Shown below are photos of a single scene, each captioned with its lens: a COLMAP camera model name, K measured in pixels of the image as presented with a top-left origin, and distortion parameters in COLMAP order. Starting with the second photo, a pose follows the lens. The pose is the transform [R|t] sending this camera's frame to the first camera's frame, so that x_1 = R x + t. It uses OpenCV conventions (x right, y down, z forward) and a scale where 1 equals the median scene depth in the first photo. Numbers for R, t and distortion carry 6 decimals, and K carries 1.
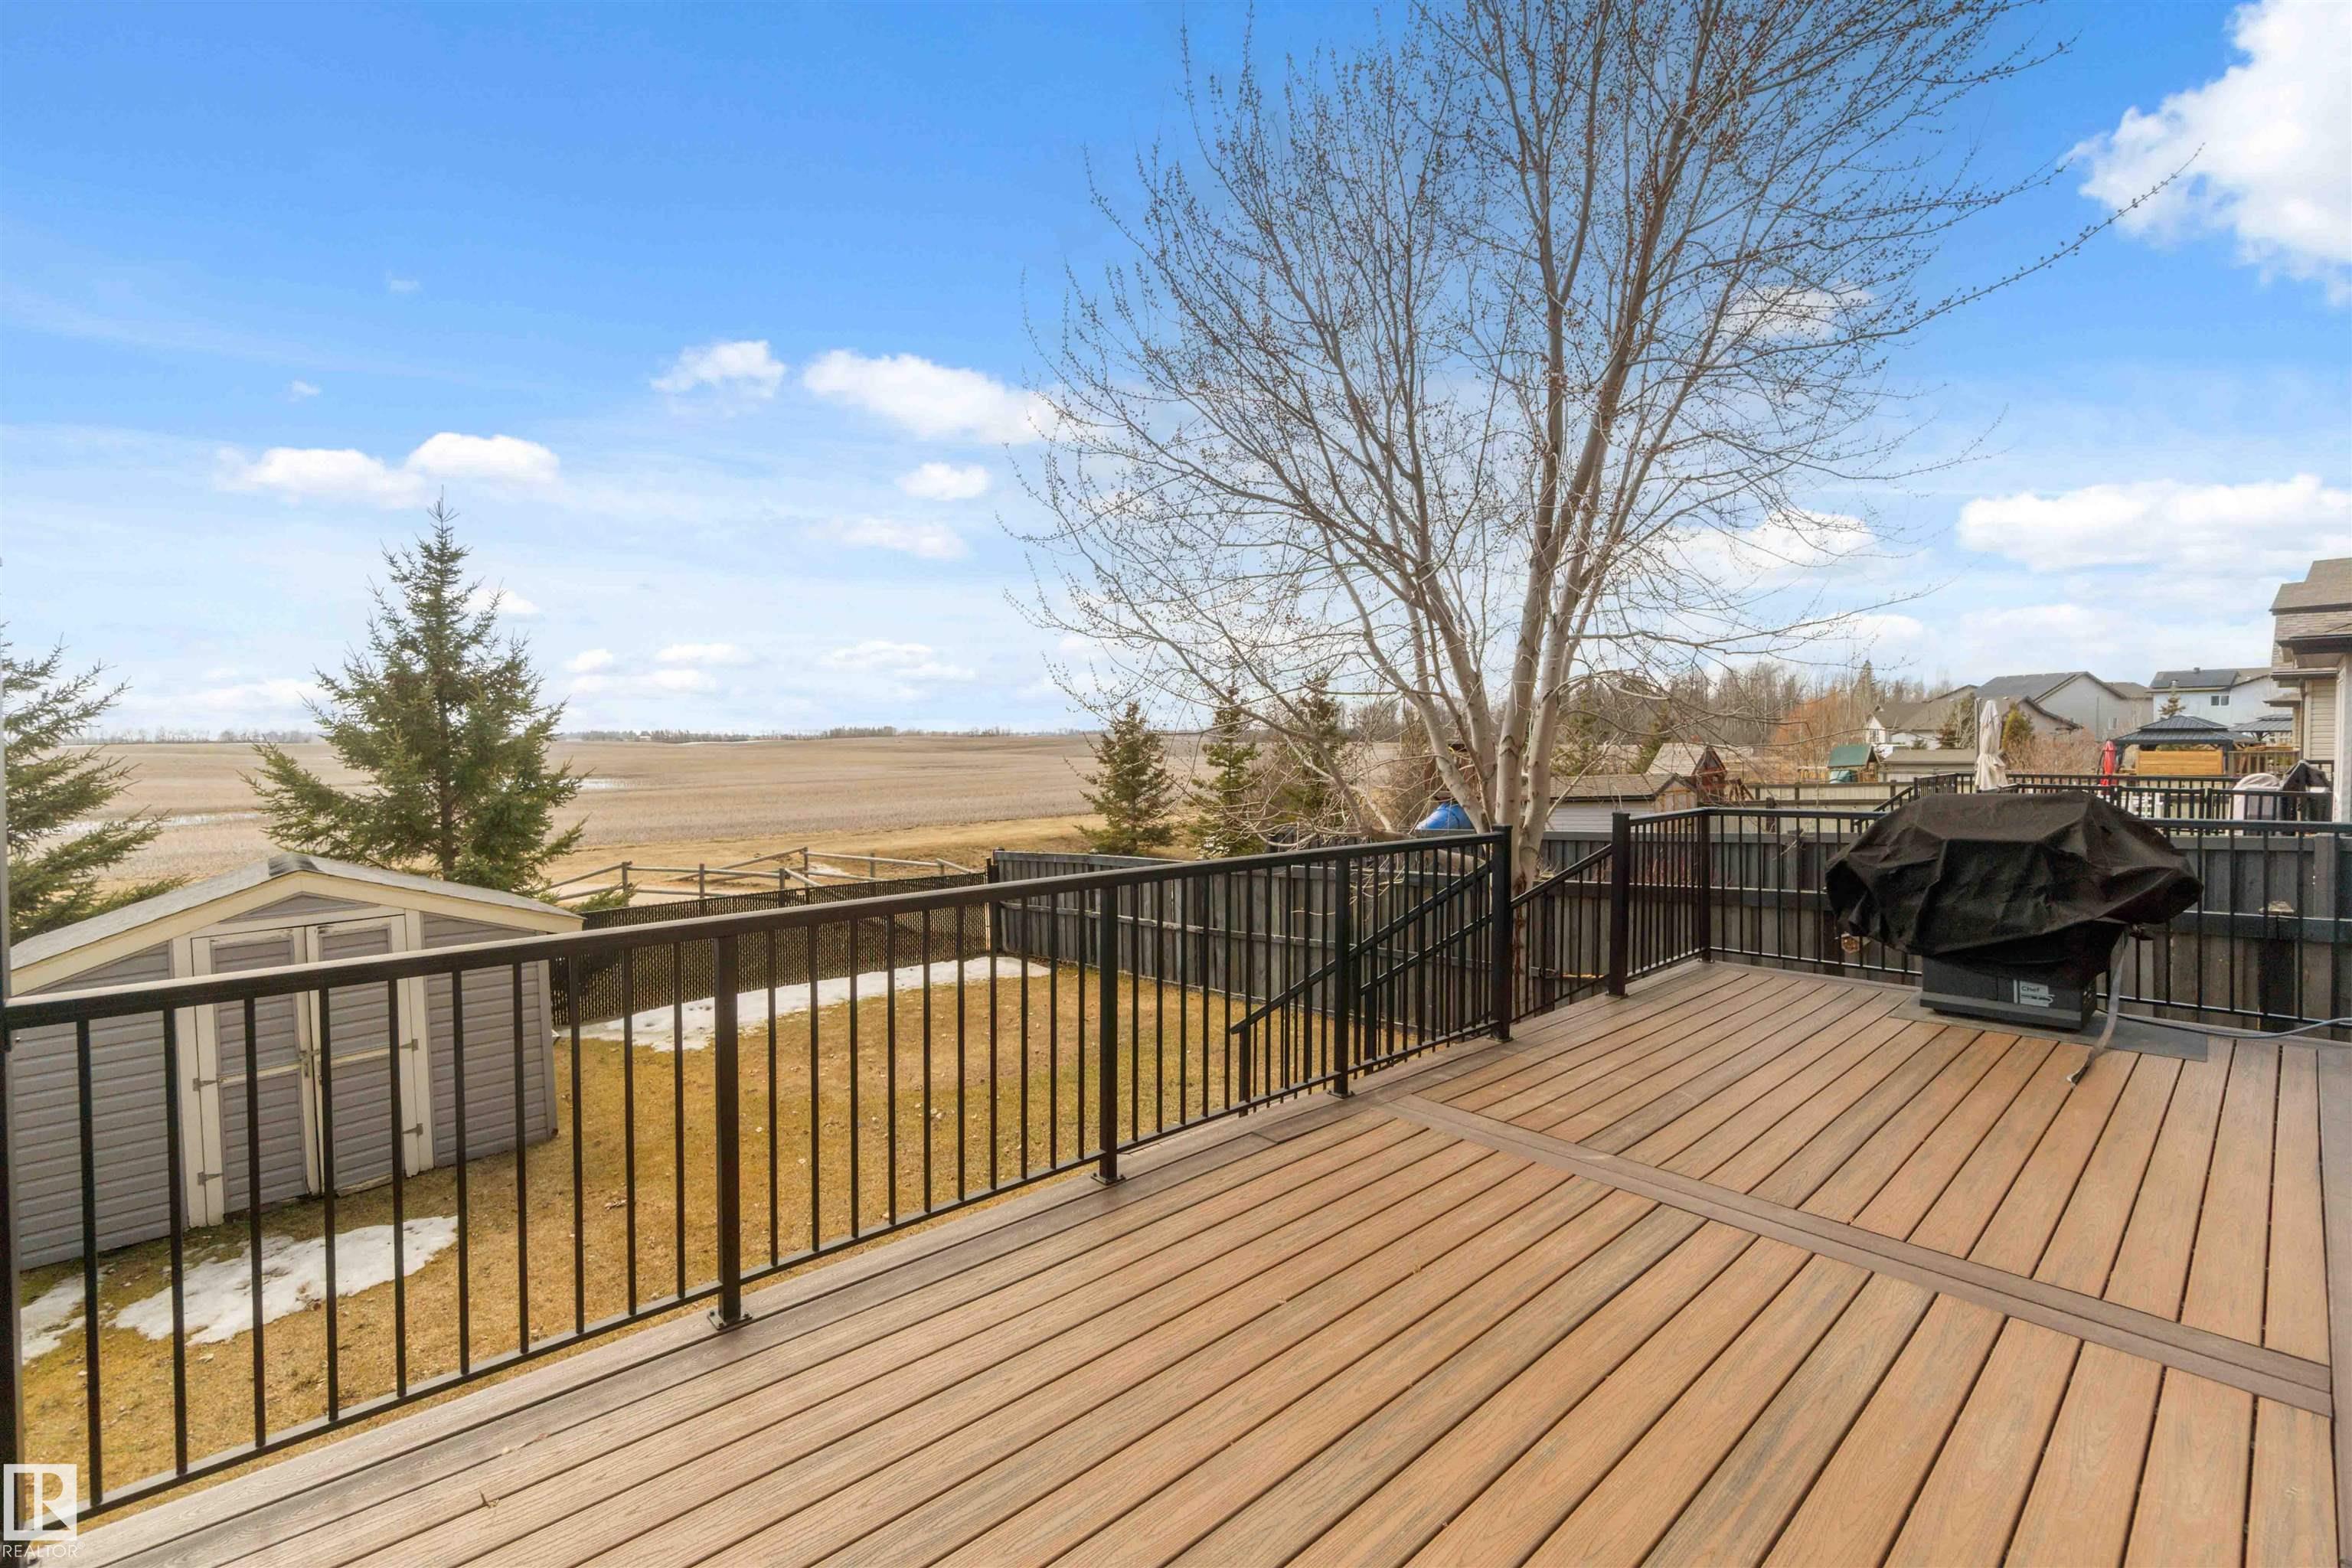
lens RADIAL K [[1016.0, 0, 1143.4], [0, 1016.0, 776.0], [0, 0, 1]] dist [-0.000270, 0.000355]
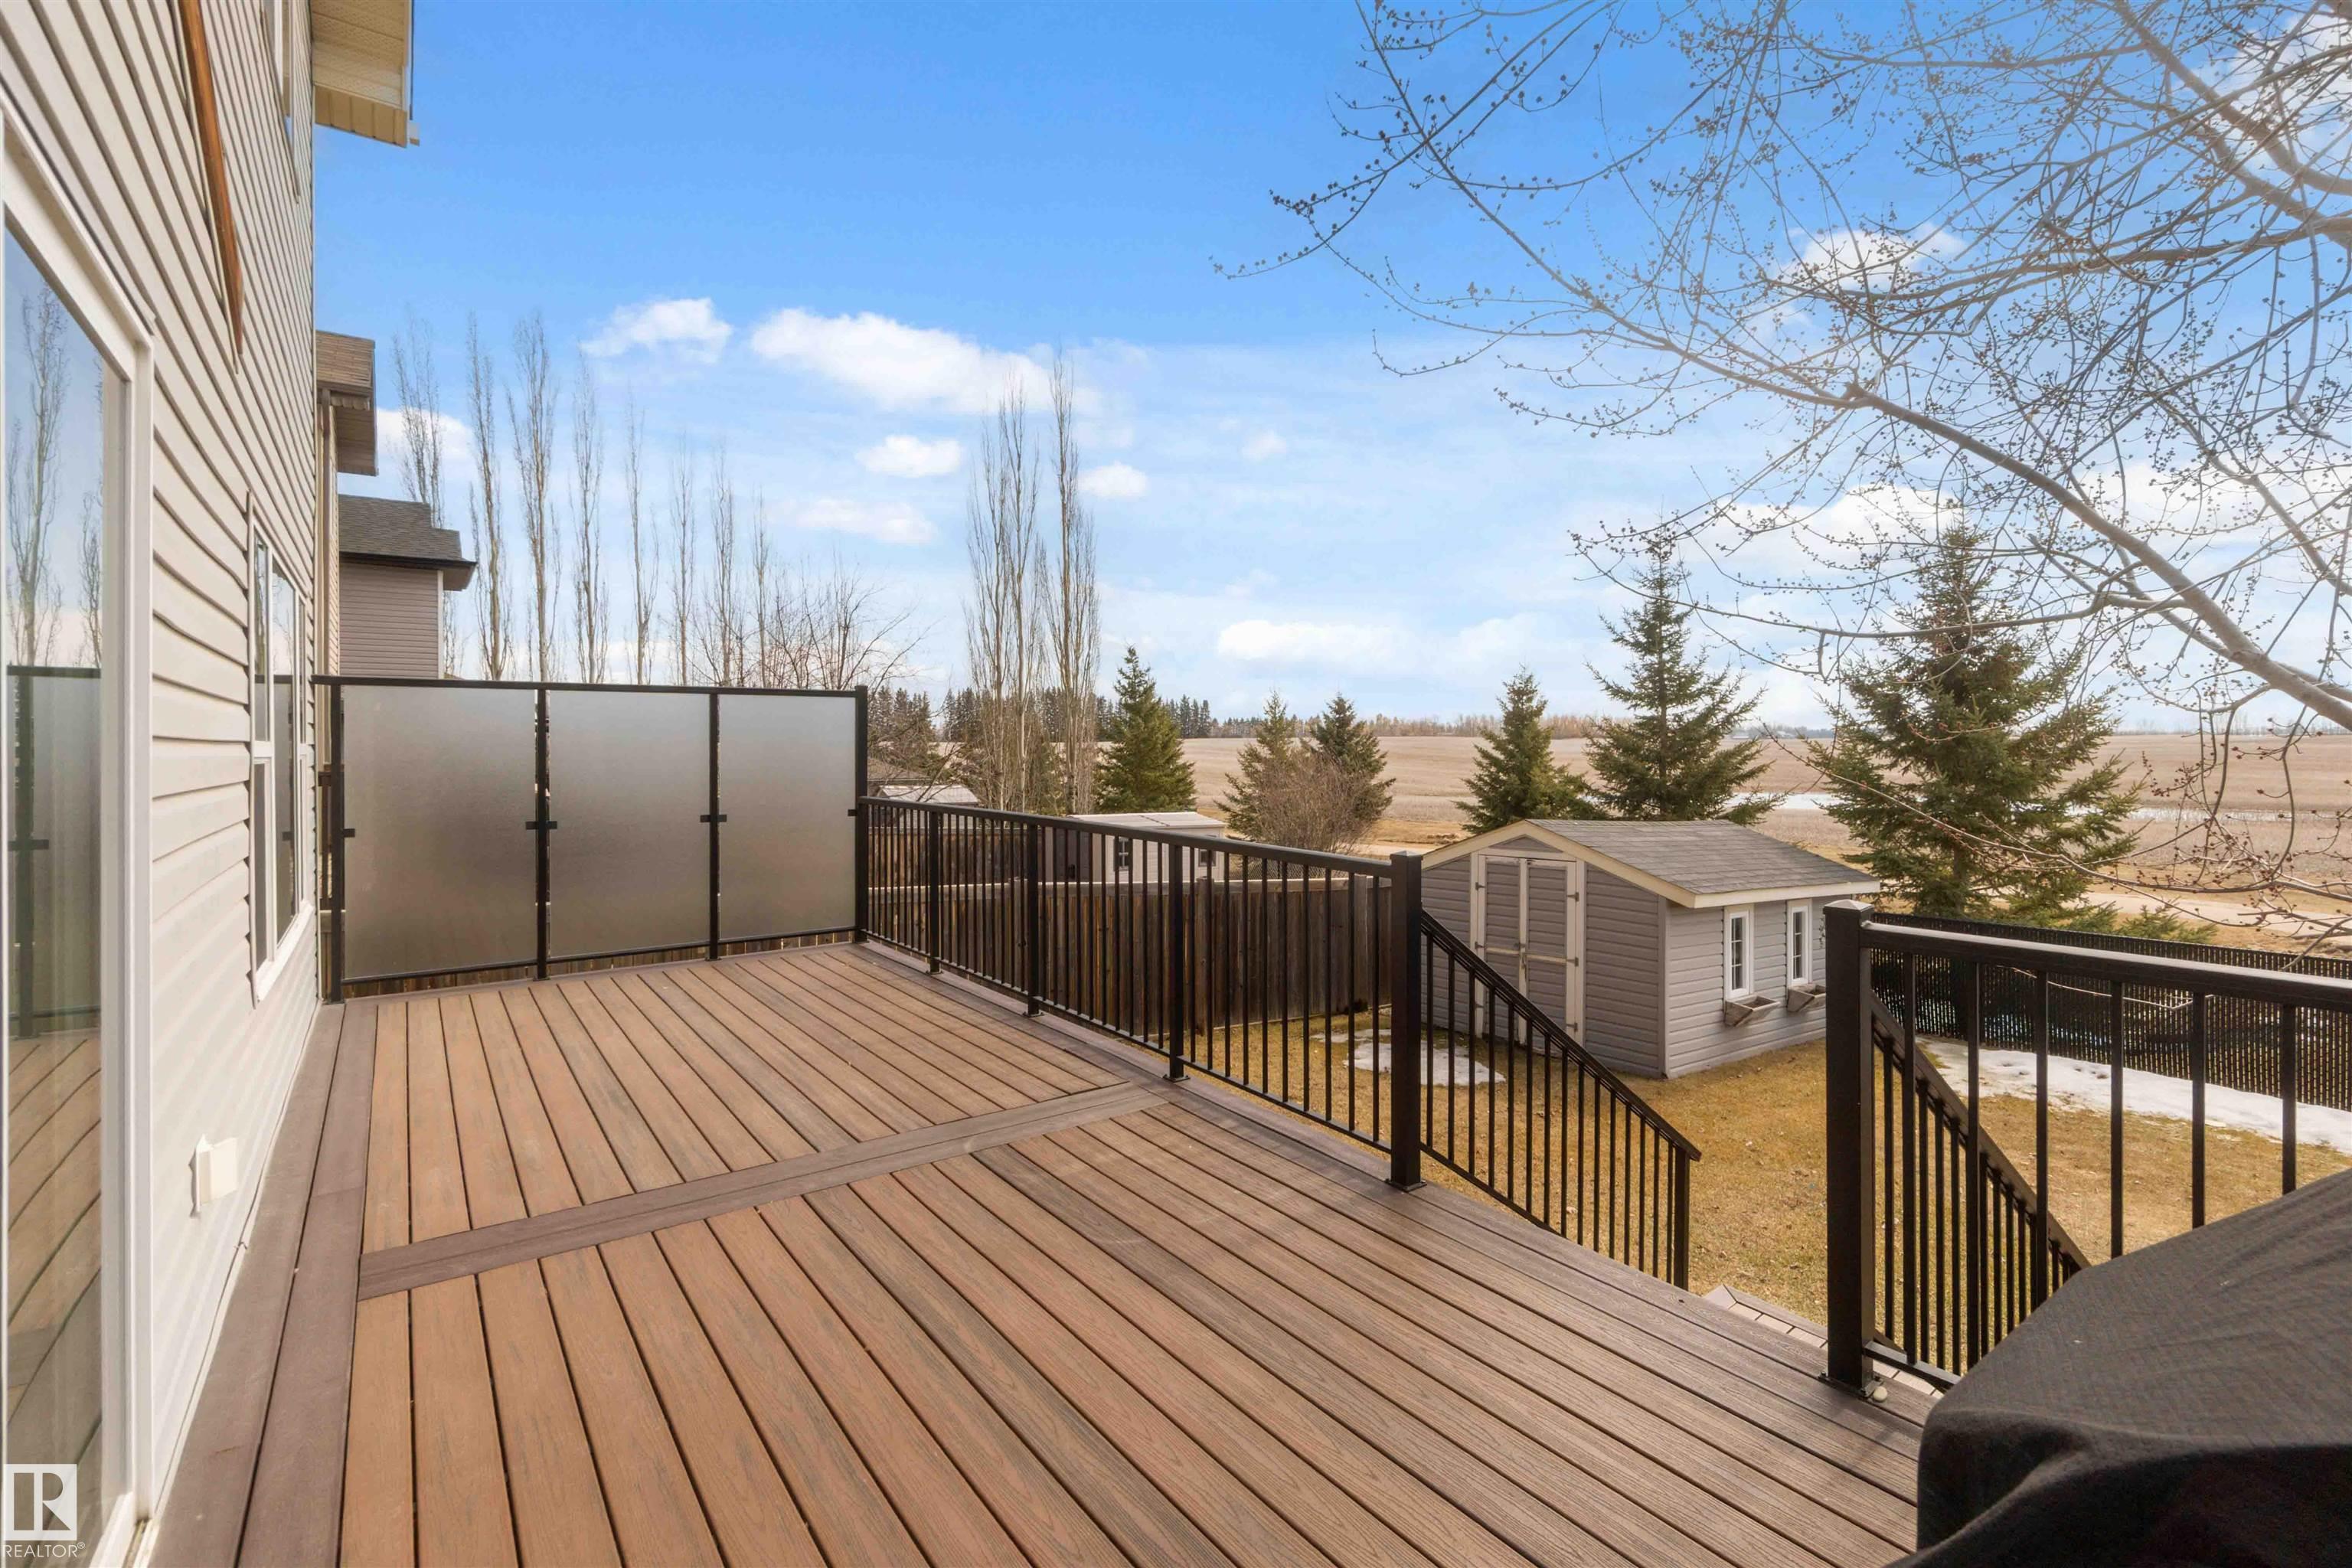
lens RADIAL K [[1016.0, 0, 1143.4], [0, 1016.0, 776.0], [0, 0, 1]] dist [-0.000270, 0.000355]
pose [[-0.088096, 0.038527, -0.995367, 1.239321], [-0.029388, 0.998716, 0.041258, -0.023353], [0.995678, 0.032887, -0.086850, 1.101101]]
